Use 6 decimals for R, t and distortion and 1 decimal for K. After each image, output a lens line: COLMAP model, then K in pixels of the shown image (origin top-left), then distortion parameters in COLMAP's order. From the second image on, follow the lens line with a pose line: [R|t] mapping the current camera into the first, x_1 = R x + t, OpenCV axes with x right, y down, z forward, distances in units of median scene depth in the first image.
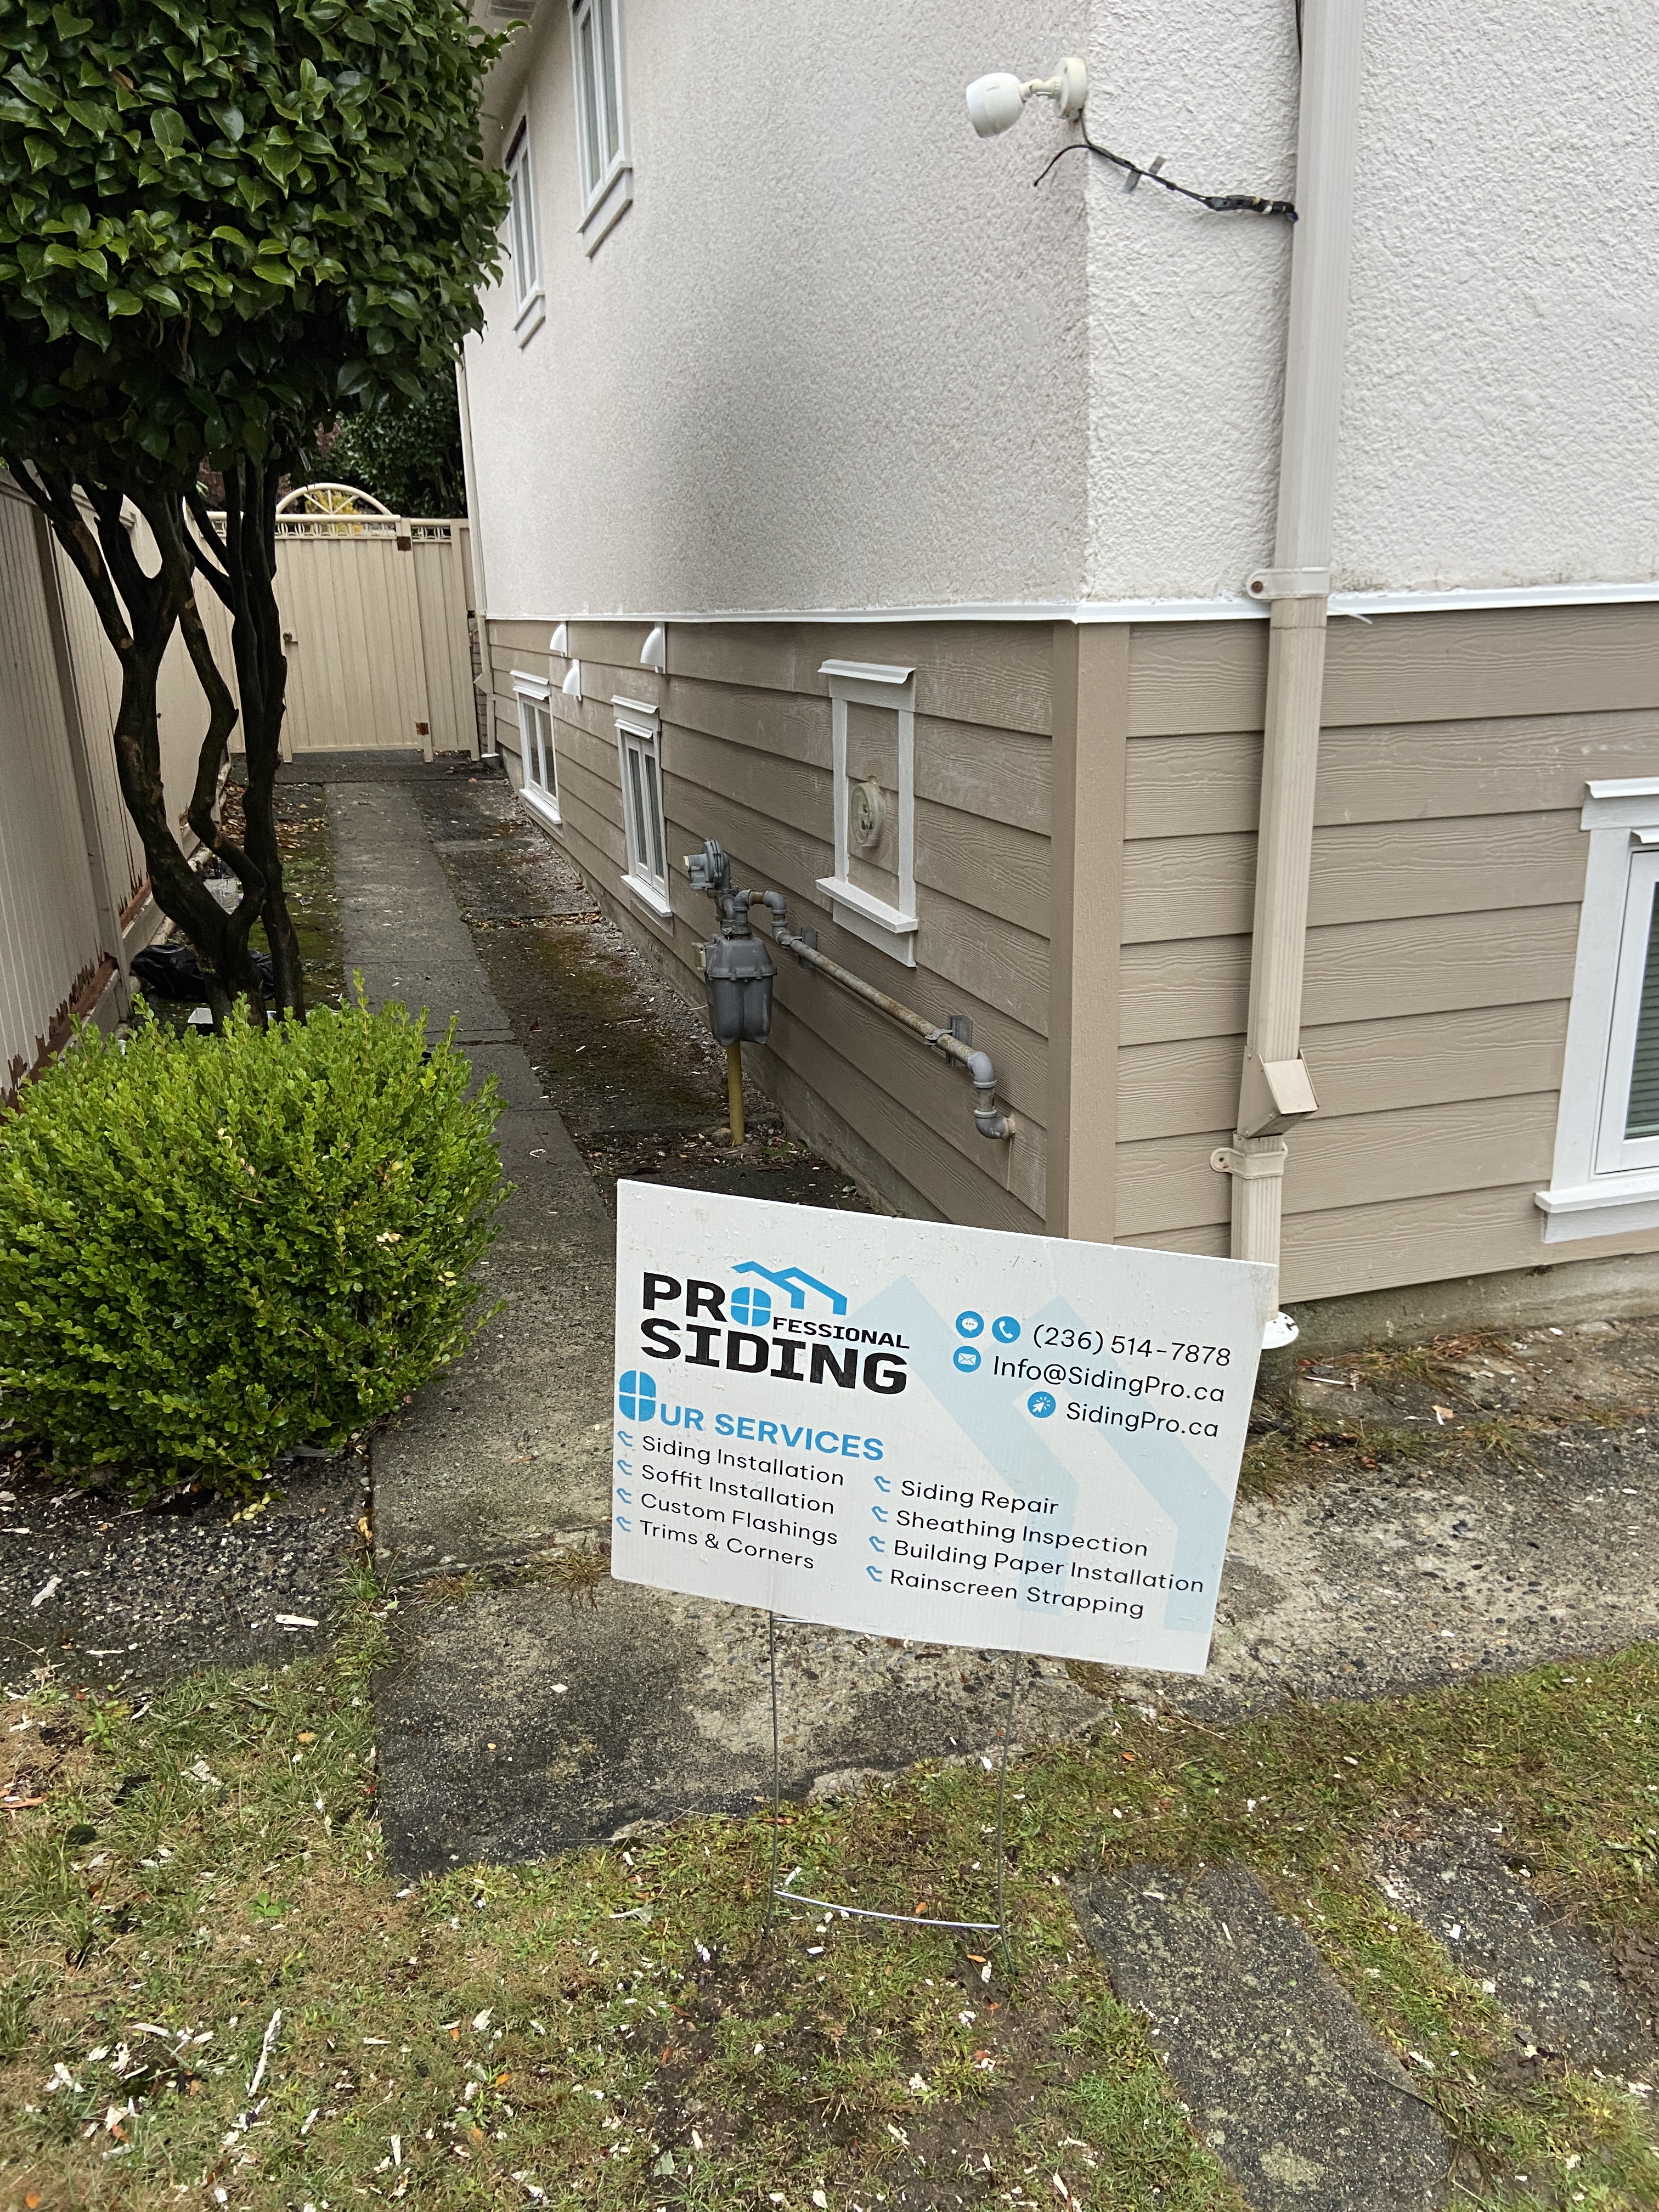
lens RADIAL K [[1702.4, 0, 827.4], [0, 1702.4, 1106.8], [0, 0, 1]] dist [0.052993, -0.044043]
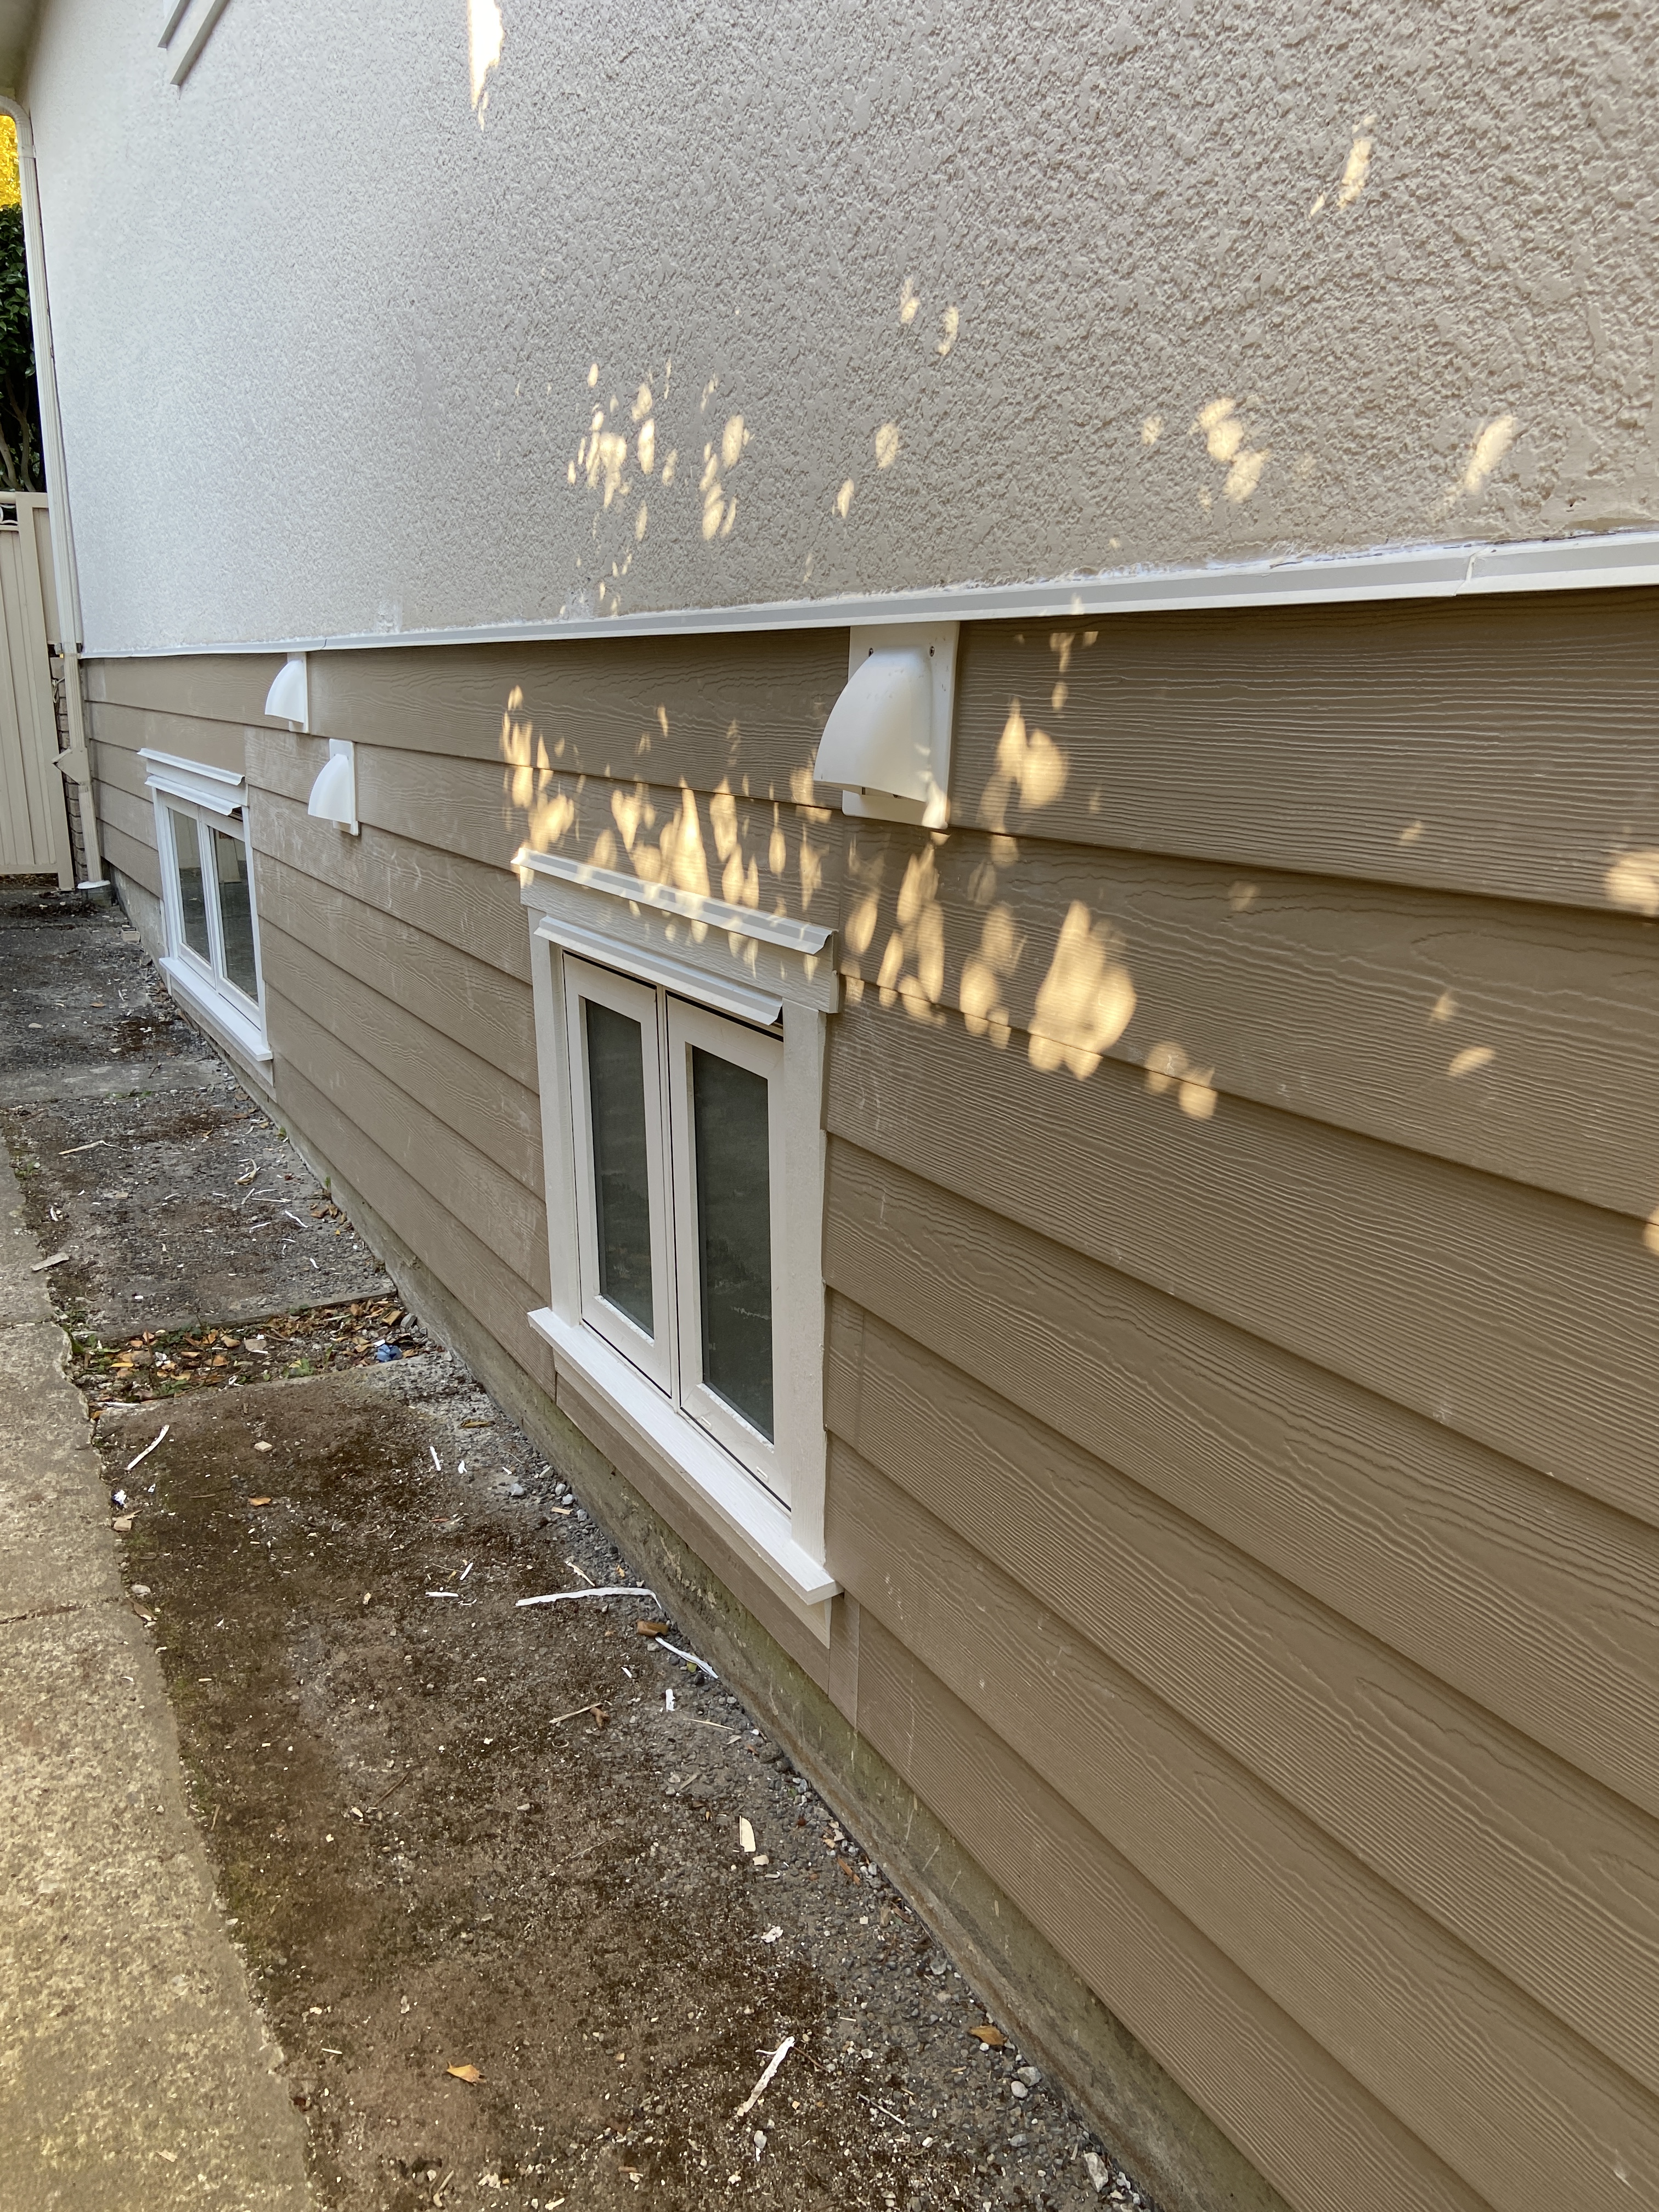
lens RADIAL K [[1702.4, 0, 831.5], [0, 1702.4, 1102.7], [0, 0, 1]] dist [0.052993, -0.044043]
pose [[0.974386, -0.021473, 0.223854, -0.085282], [0.031212, 0.998710, -0.040060, -0.100745], [-0.222705, 0.046020, 0.973799, 0.375524]]
